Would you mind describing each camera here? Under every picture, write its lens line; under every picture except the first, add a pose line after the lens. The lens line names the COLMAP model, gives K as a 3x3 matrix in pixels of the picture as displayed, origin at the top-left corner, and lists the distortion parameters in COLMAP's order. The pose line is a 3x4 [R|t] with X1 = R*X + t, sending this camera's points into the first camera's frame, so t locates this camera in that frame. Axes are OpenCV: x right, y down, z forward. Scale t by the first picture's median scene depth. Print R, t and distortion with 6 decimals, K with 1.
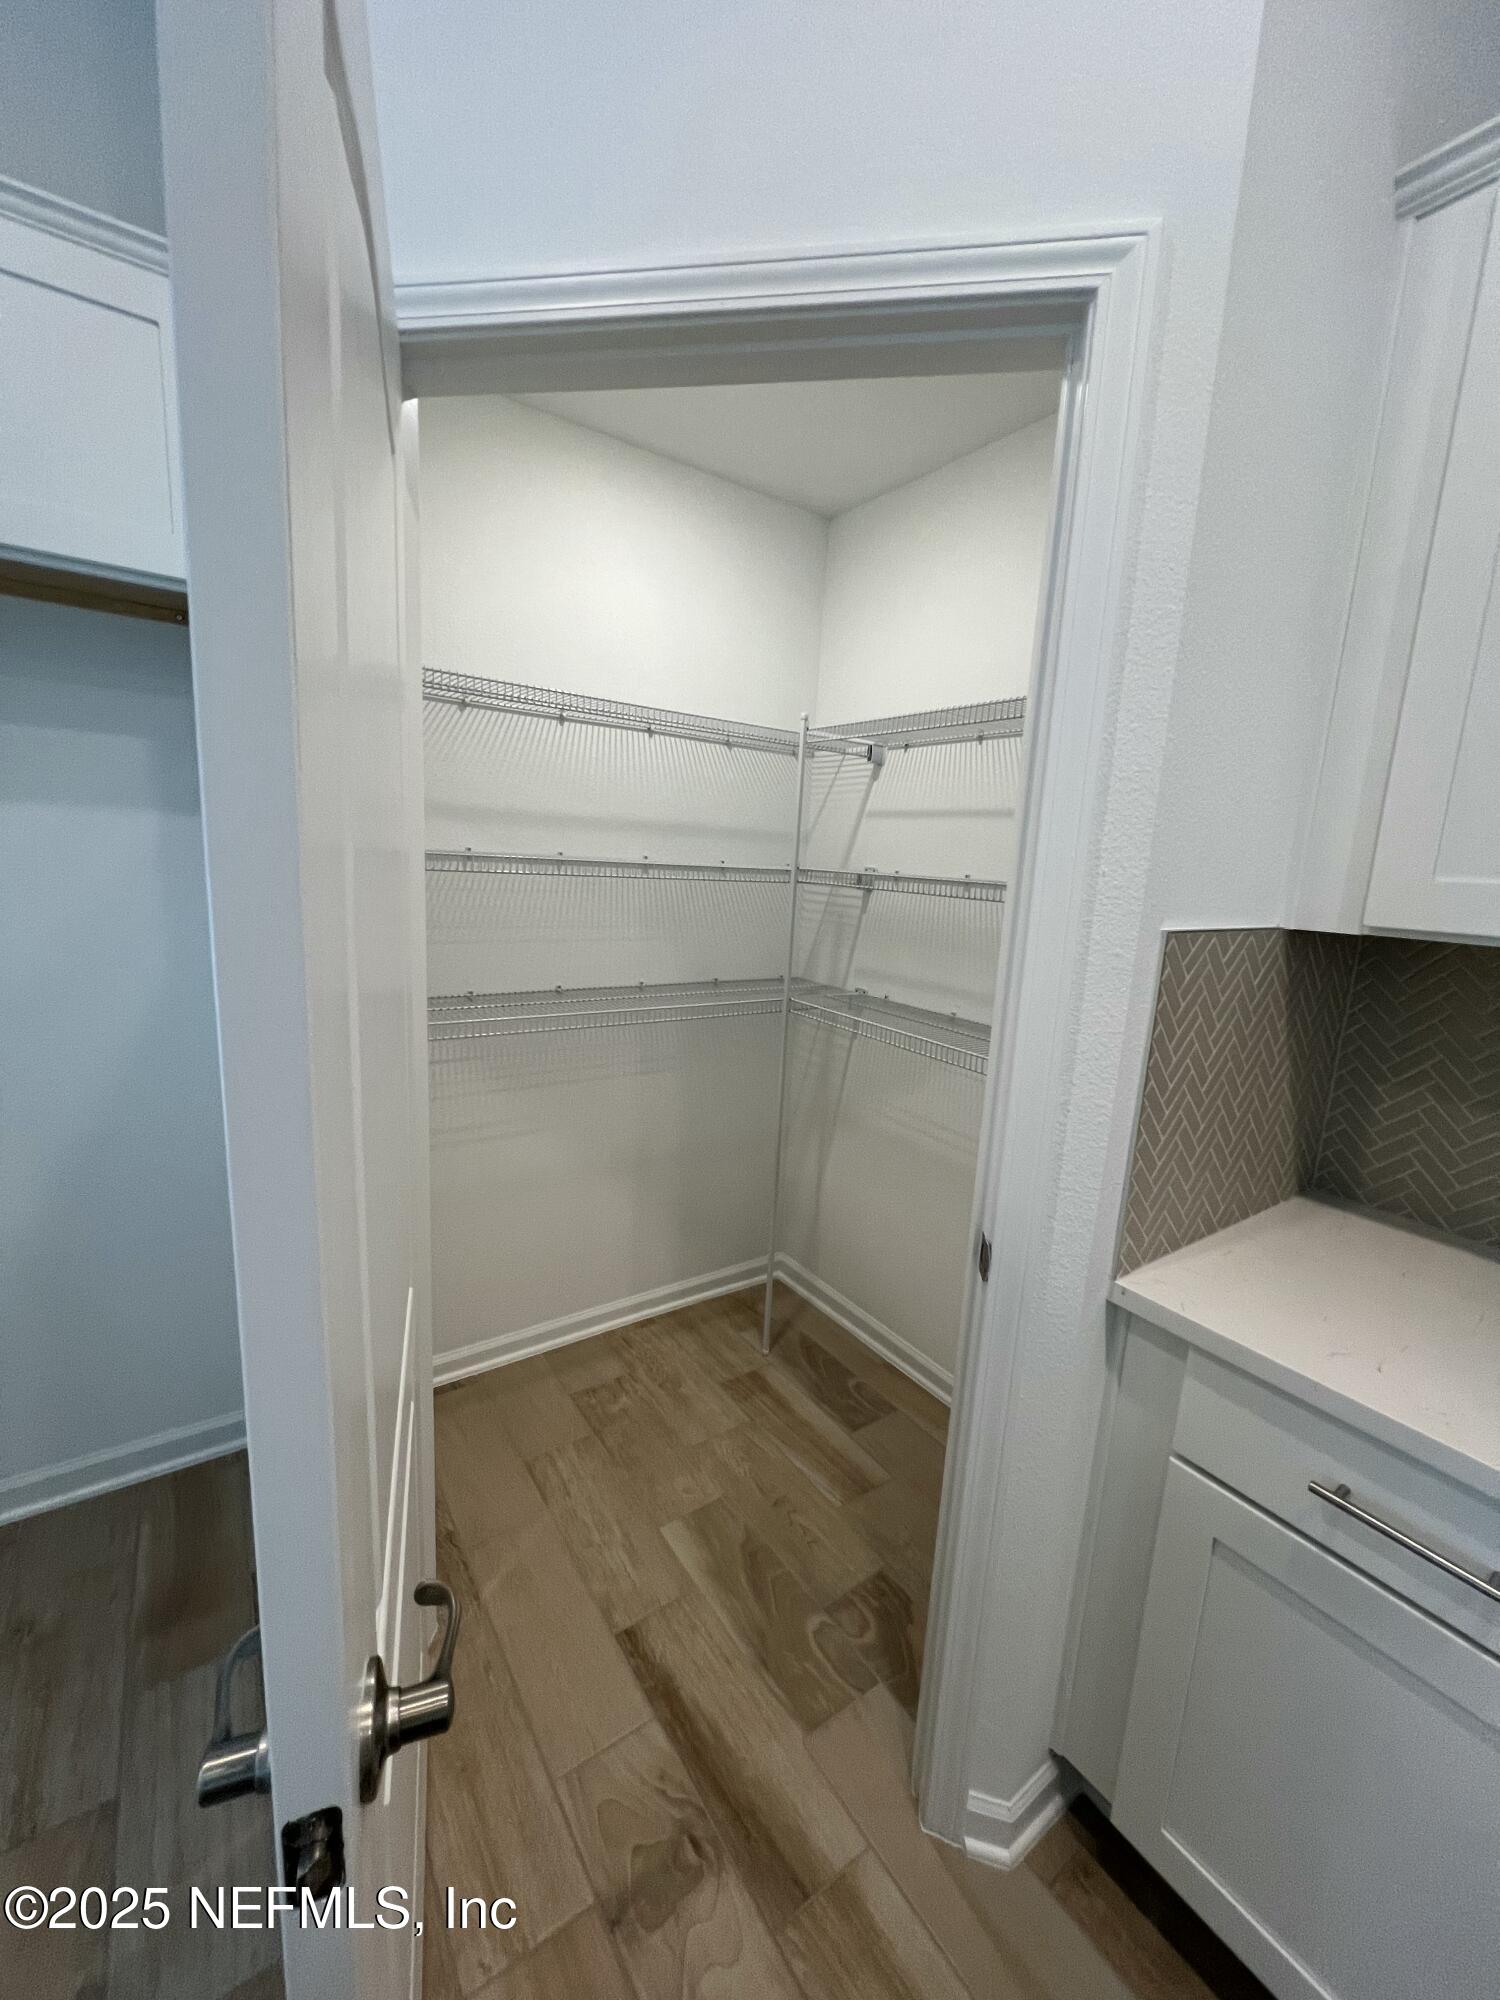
lens RADIAL K [[798.5, 0, 742.6], [0, 798.5, 996.0], [0, 0, 1]] dist [0.002145, 0.000157]
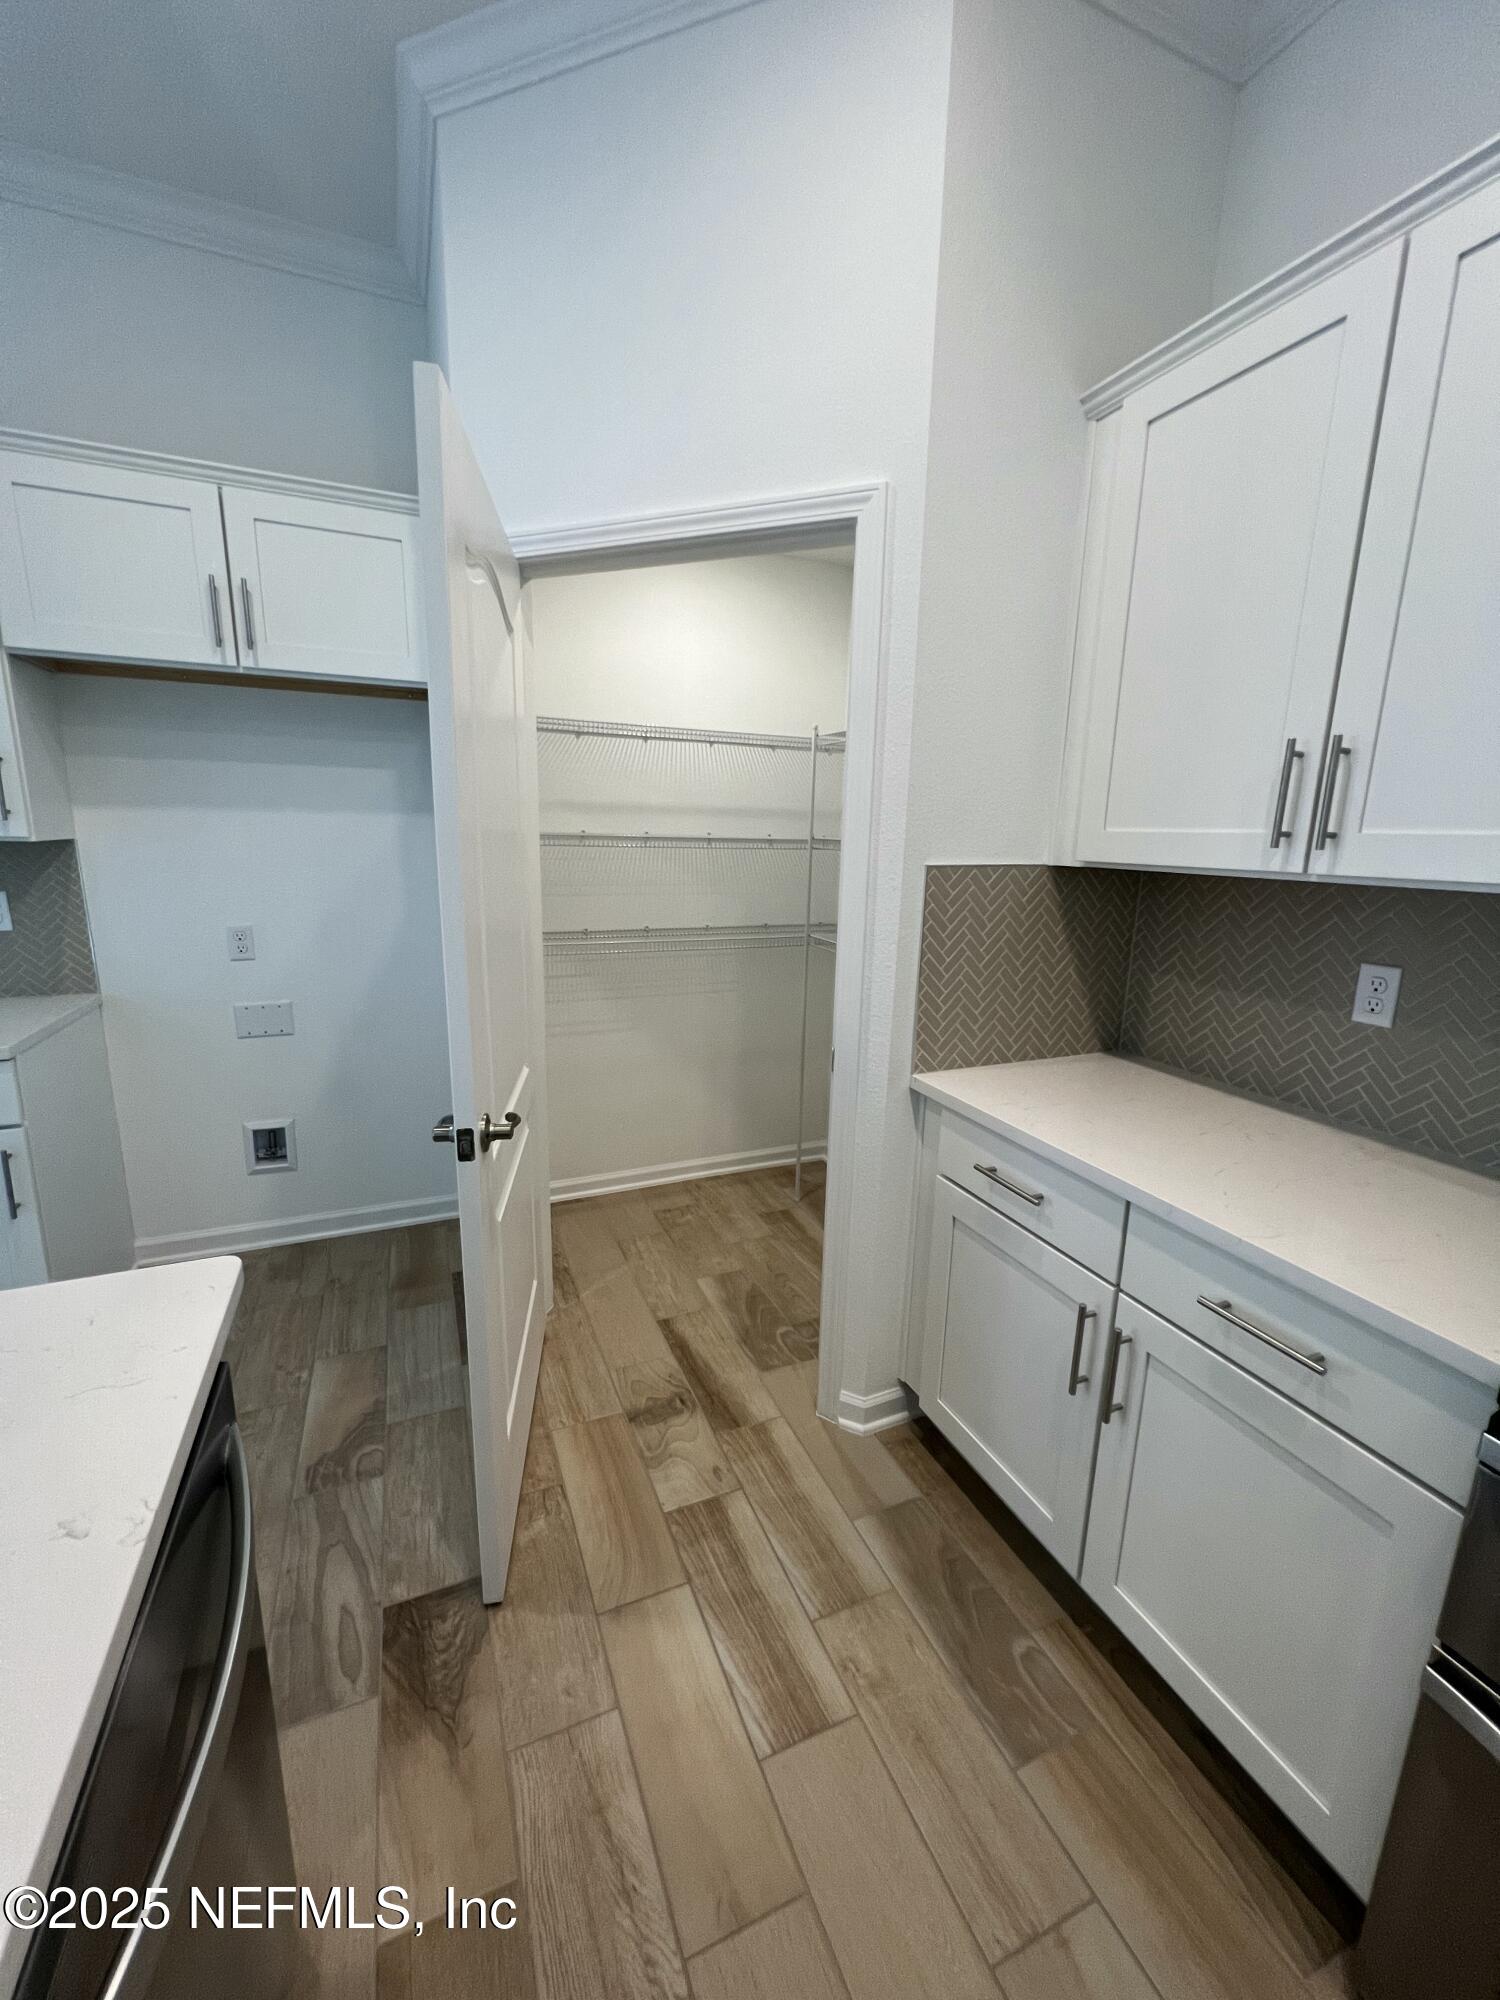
lens RADIAL K [[798.5, 0, 741.6], [0, 798.5, 992.9], [0, 0, 1]] dist [0.002145, 0.000157]
pose [[0.978906, 0.008999, -0.204114, 0.354573], [-0.004399, 0.999726, 0.022979, 0.113453], [0.204265, -0.021597, 0.978677, -0.559570]]
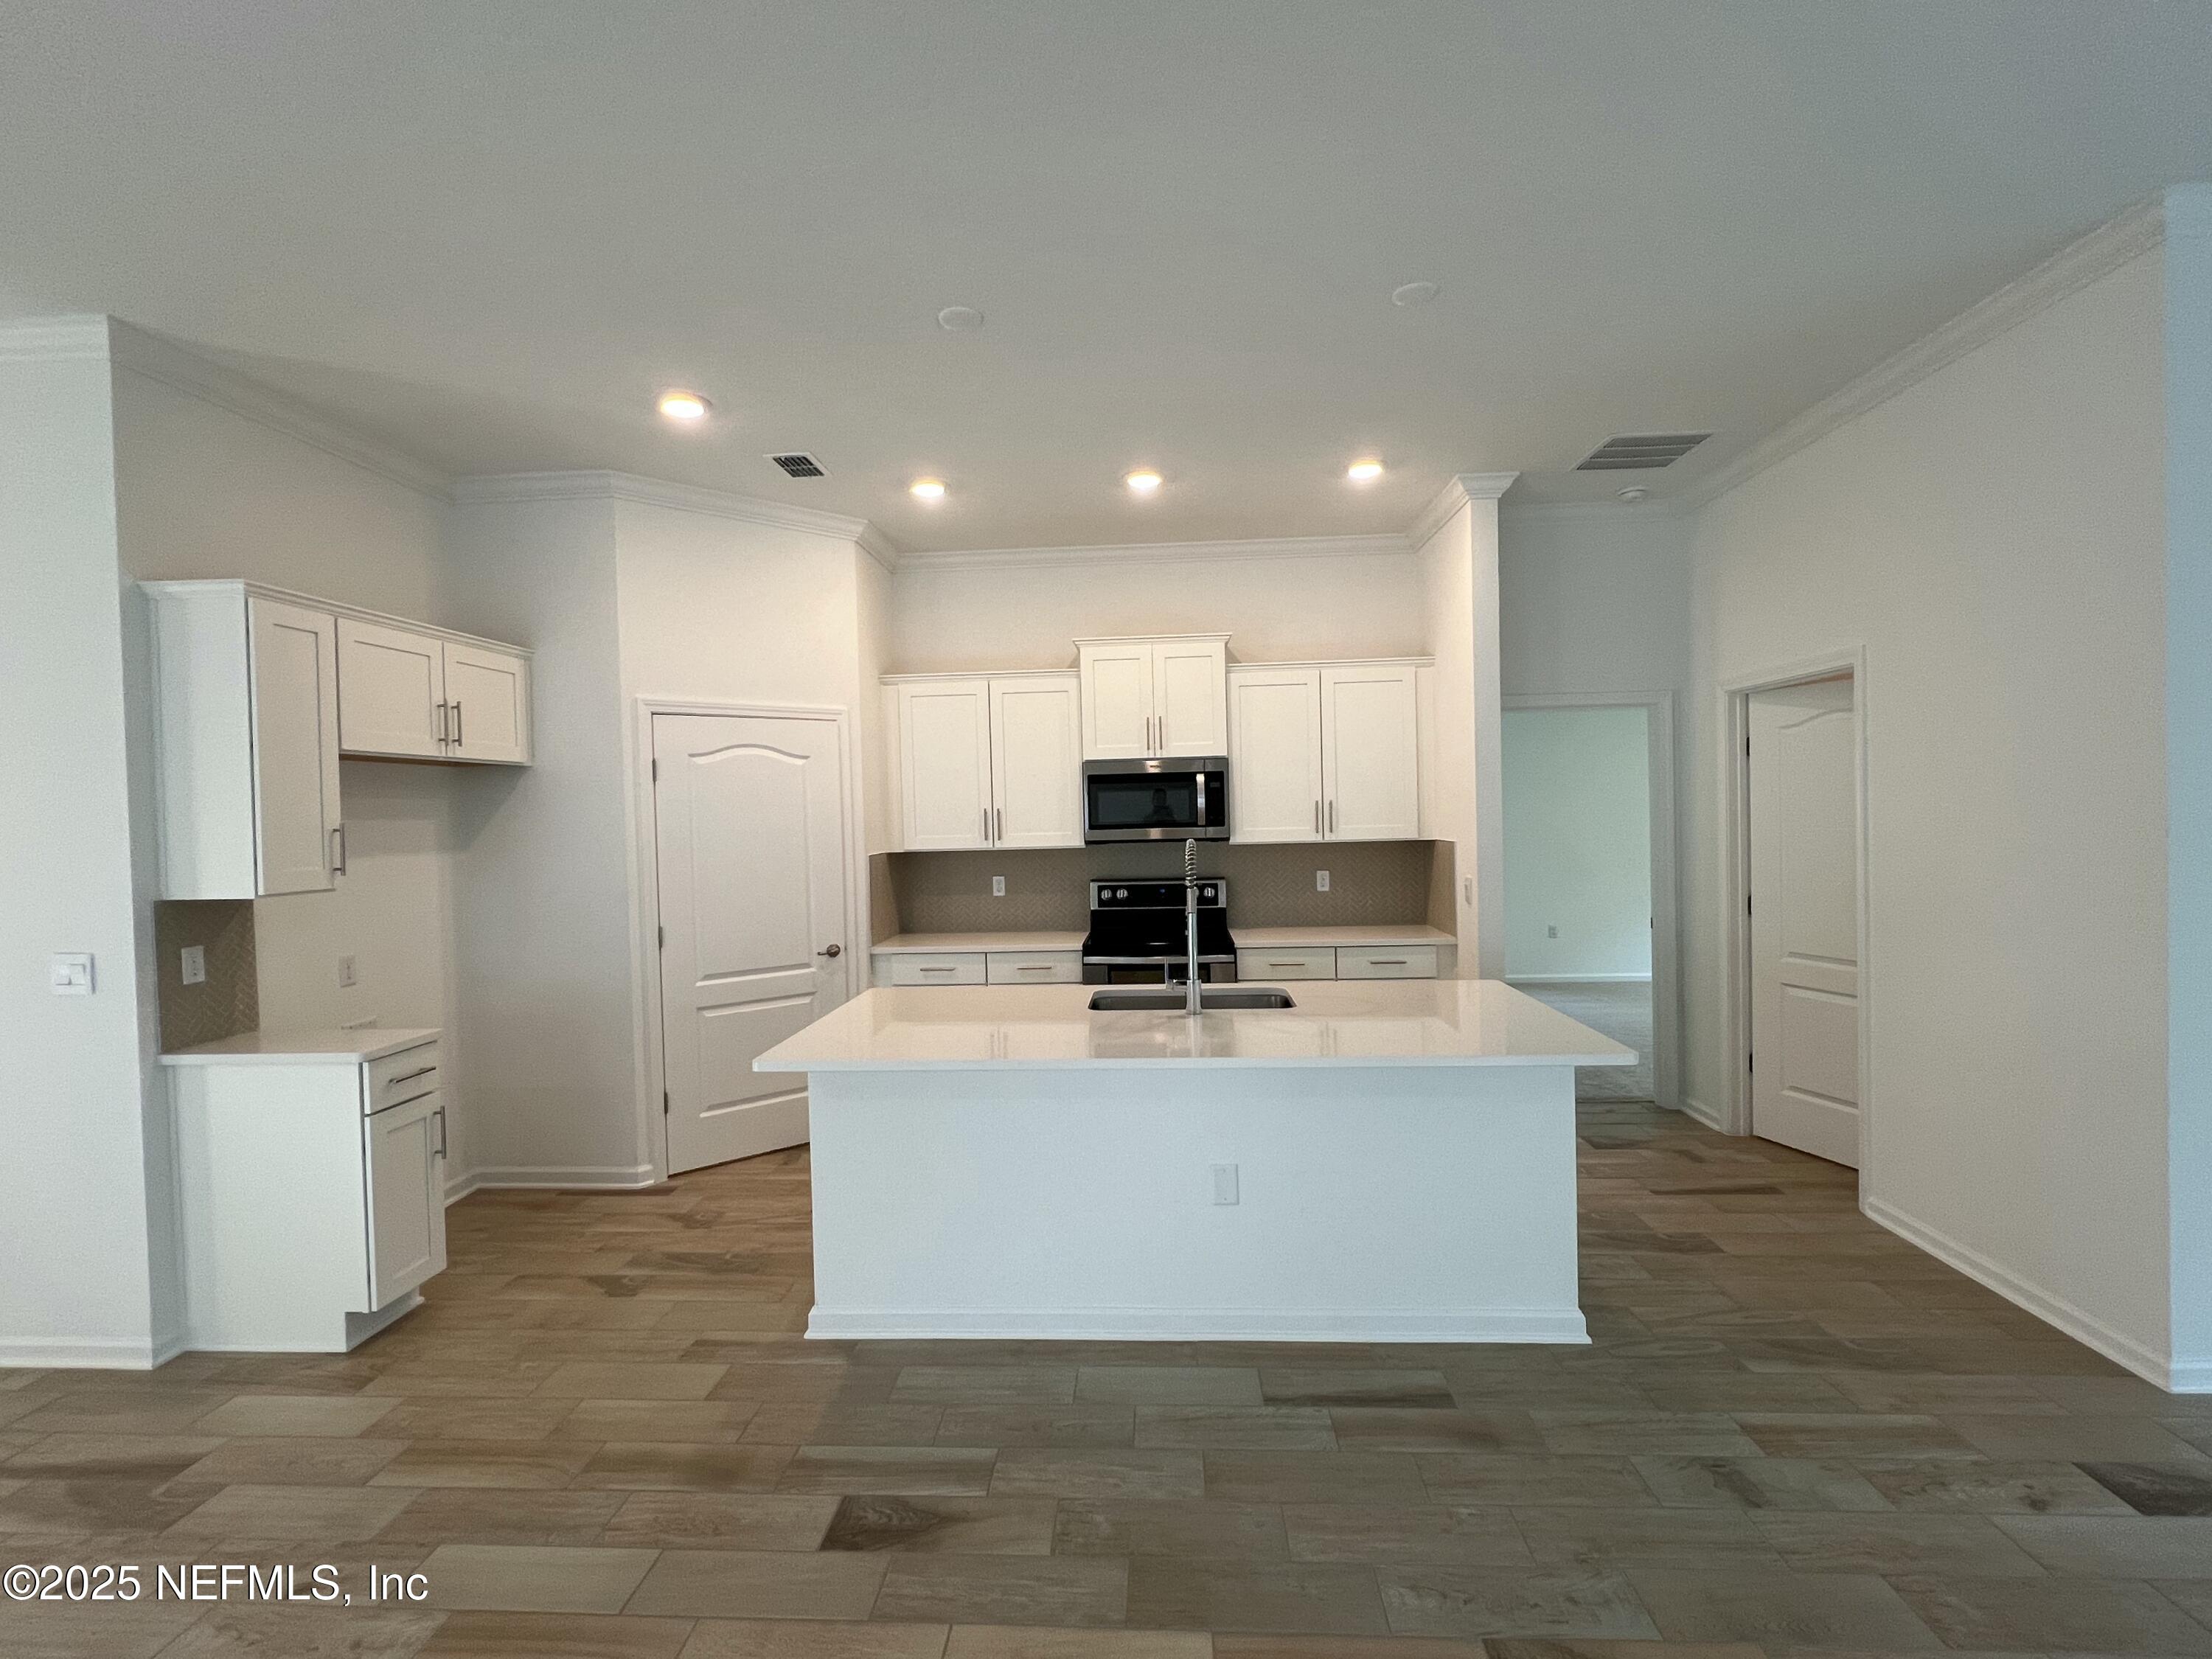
lens RADIAL K [[1015.3, 0, 1101.3], [0, 1015.3, 830.9], [0, 0, 1]] dist [-0.004463, 0.001474]
pose [[0.619273, -0.083786, 0.780693, -2.000339], [0.196585, 0.979167, -0.050852, 0.211601], [-0.760168, 0.184964, 0.622843, -2.281371]]
